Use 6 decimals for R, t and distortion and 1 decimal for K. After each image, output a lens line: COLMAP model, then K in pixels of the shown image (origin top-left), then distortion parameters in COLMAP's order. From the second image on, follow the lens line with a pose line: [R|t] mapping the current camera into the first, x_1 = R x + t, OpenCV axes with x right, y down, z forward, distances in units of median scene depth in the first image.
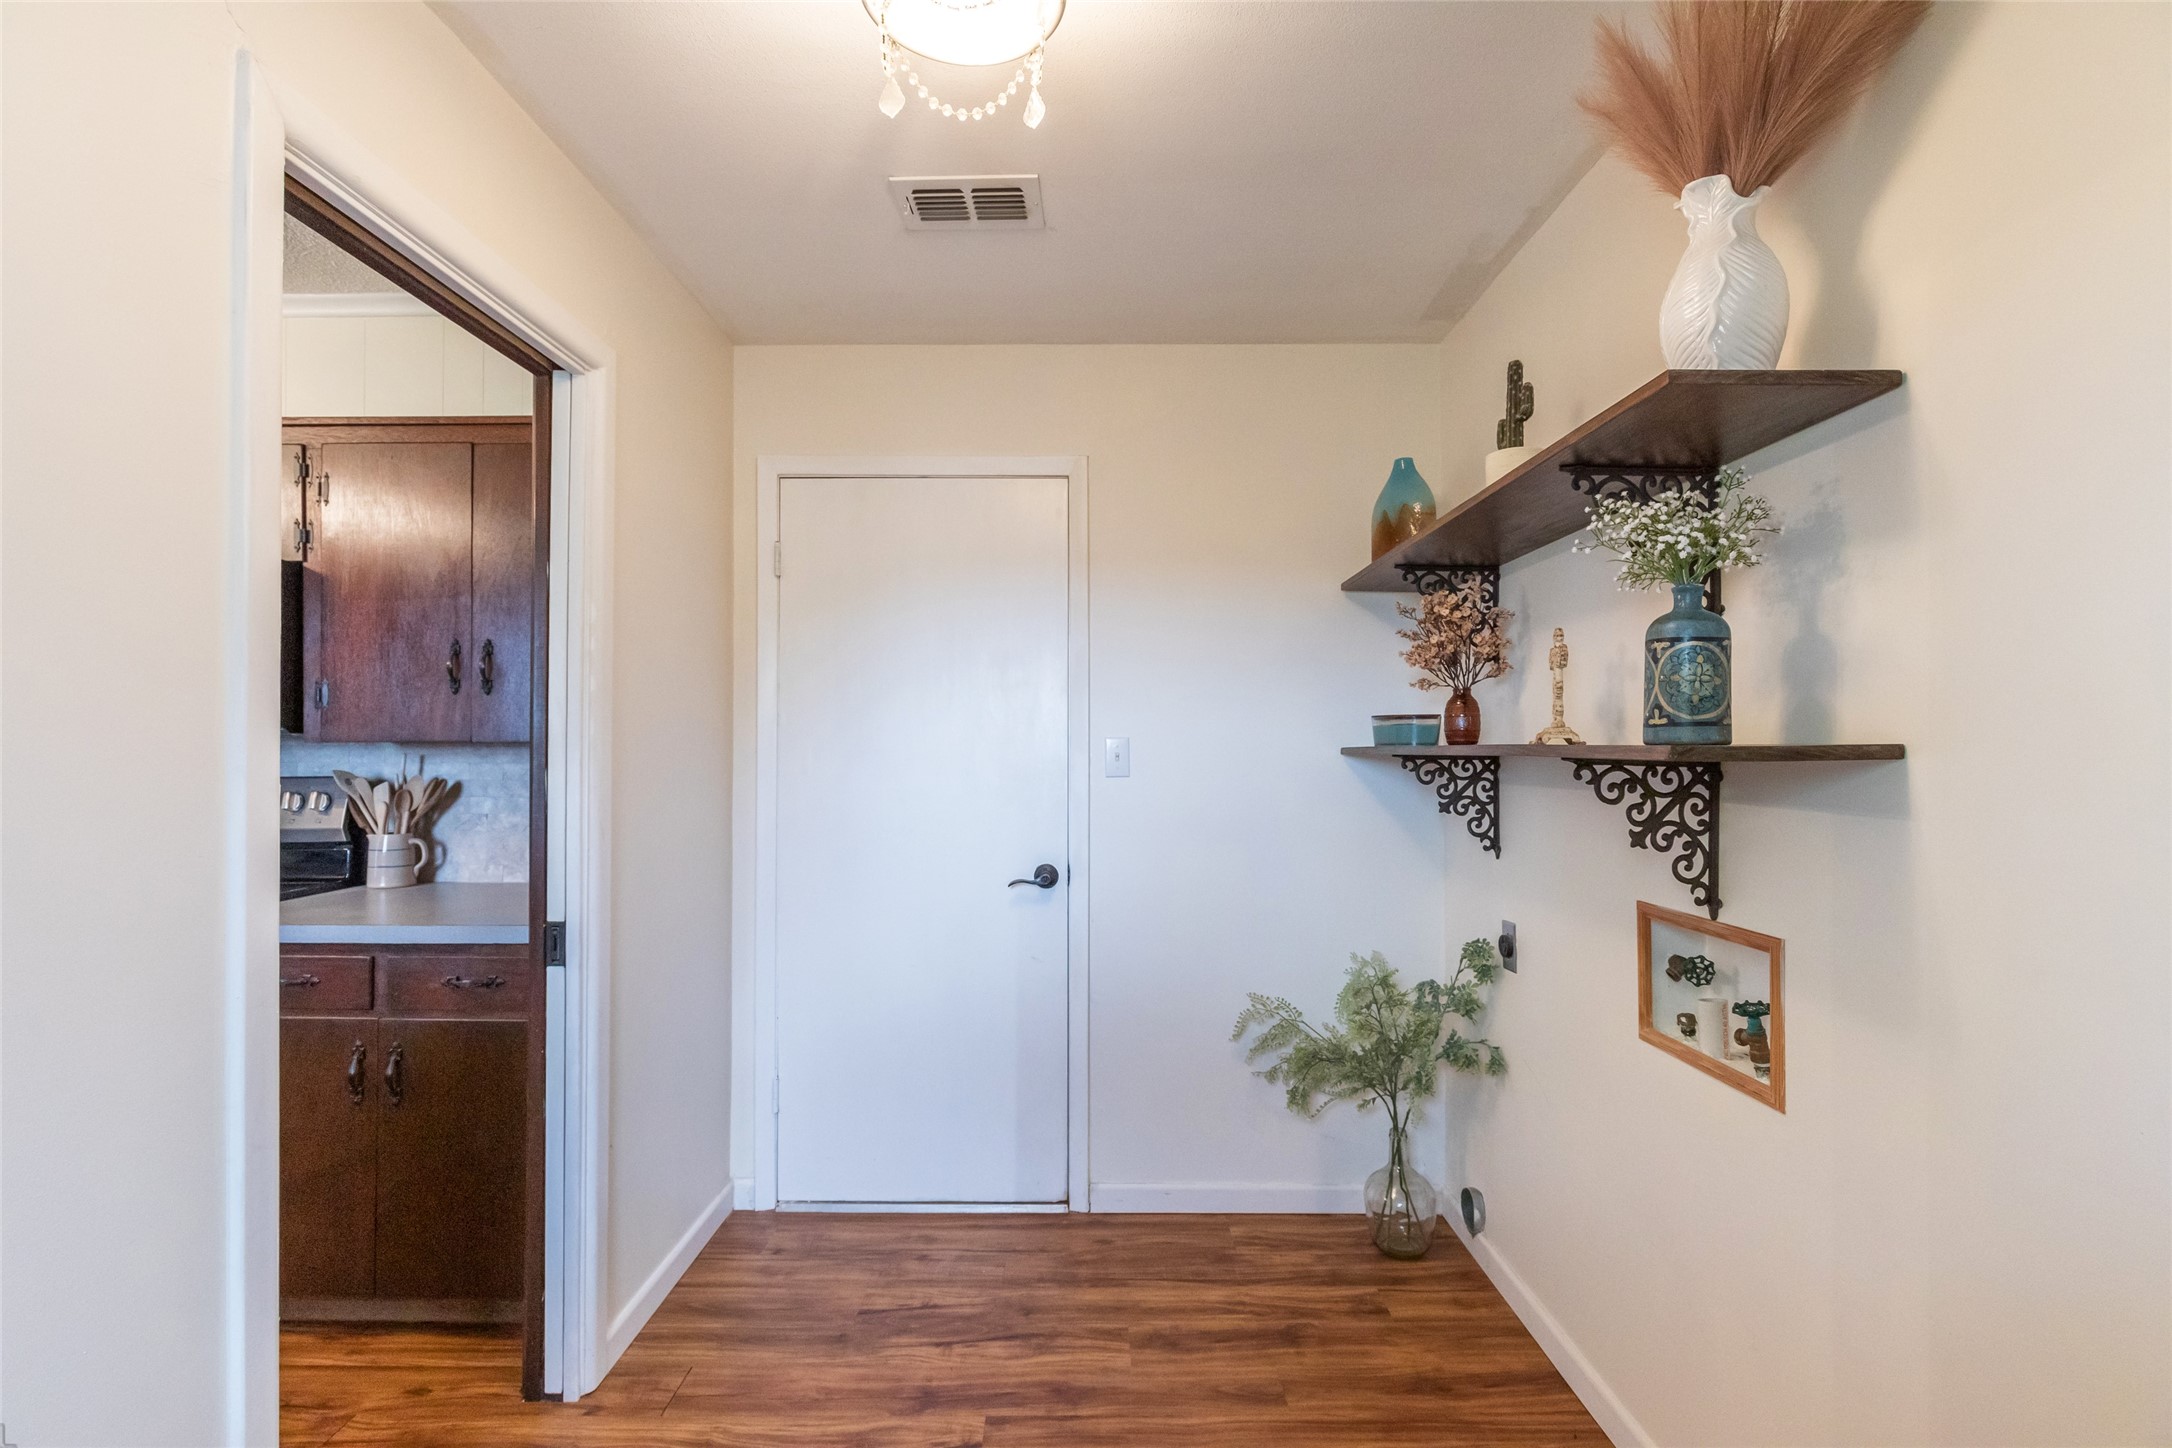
lens RADIAL K [[999.3, 0, 1086.6], [0, 999.3, 739.2], [0, 0, 1]] dist [0.008927, -0.001949]
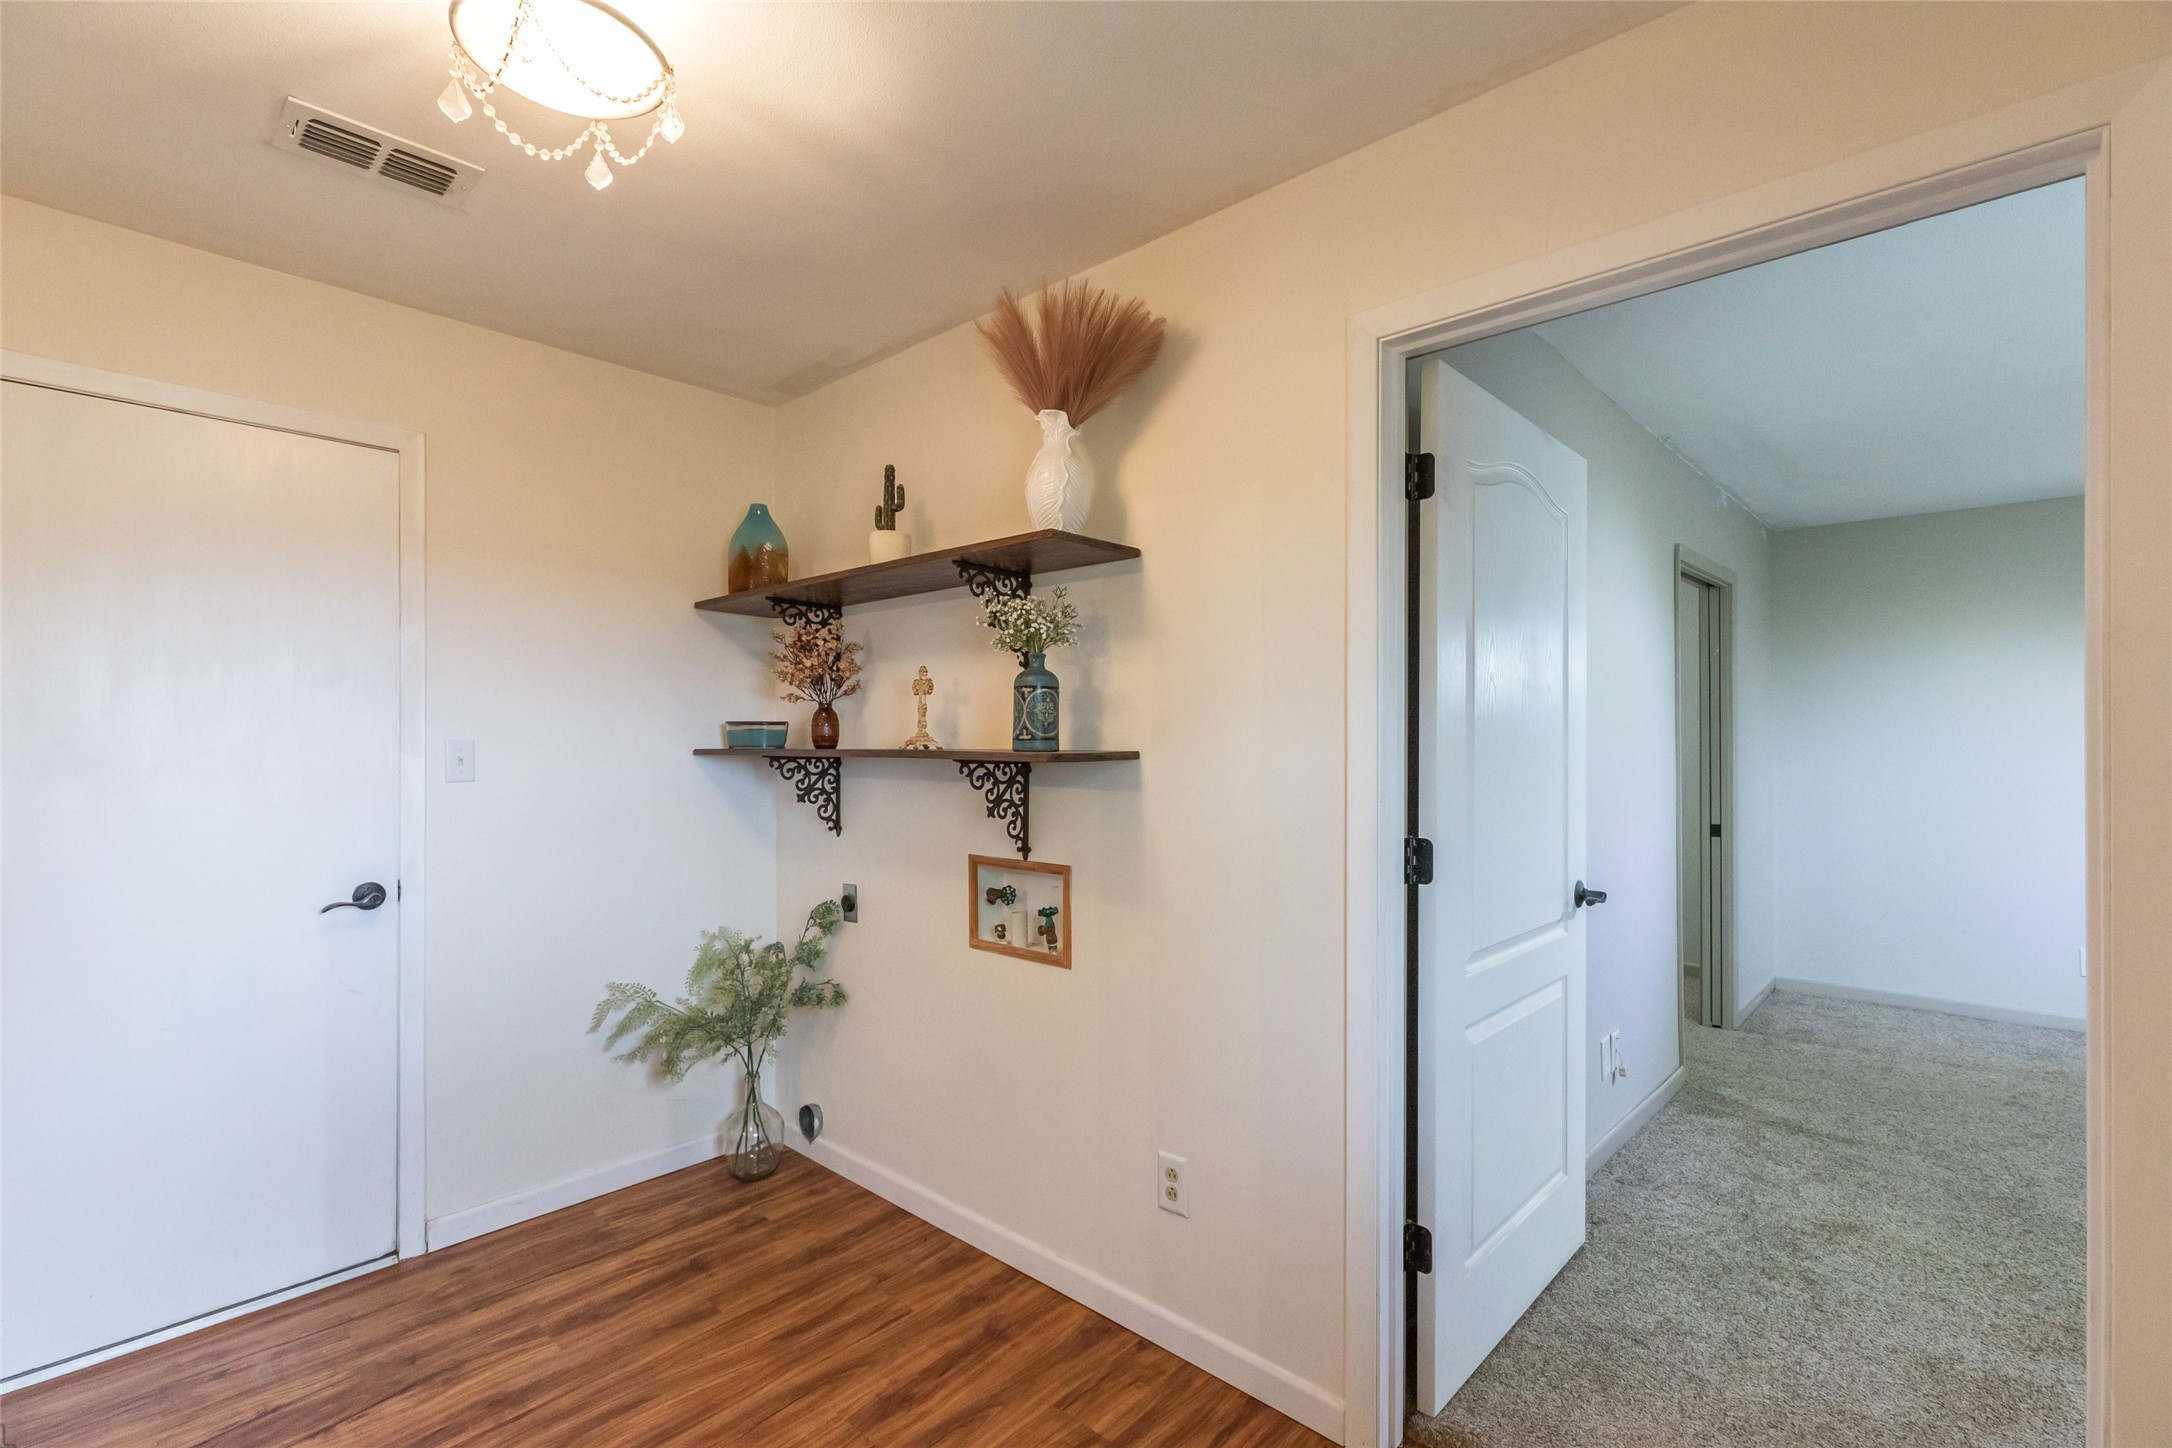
lens RADIAL K [[999.3, 0, 1081.2], [0, 999.3, 733.7], [0, 0, 1]] dist [0.008927, -0.001949]
pose [[0.668098, 0.003356, 0.744066, -0.377061], [-0.006712, 0.999976, 0.001516, -0.017379], [-0.744043, -0.006007, 0.668104, -0.090529]]
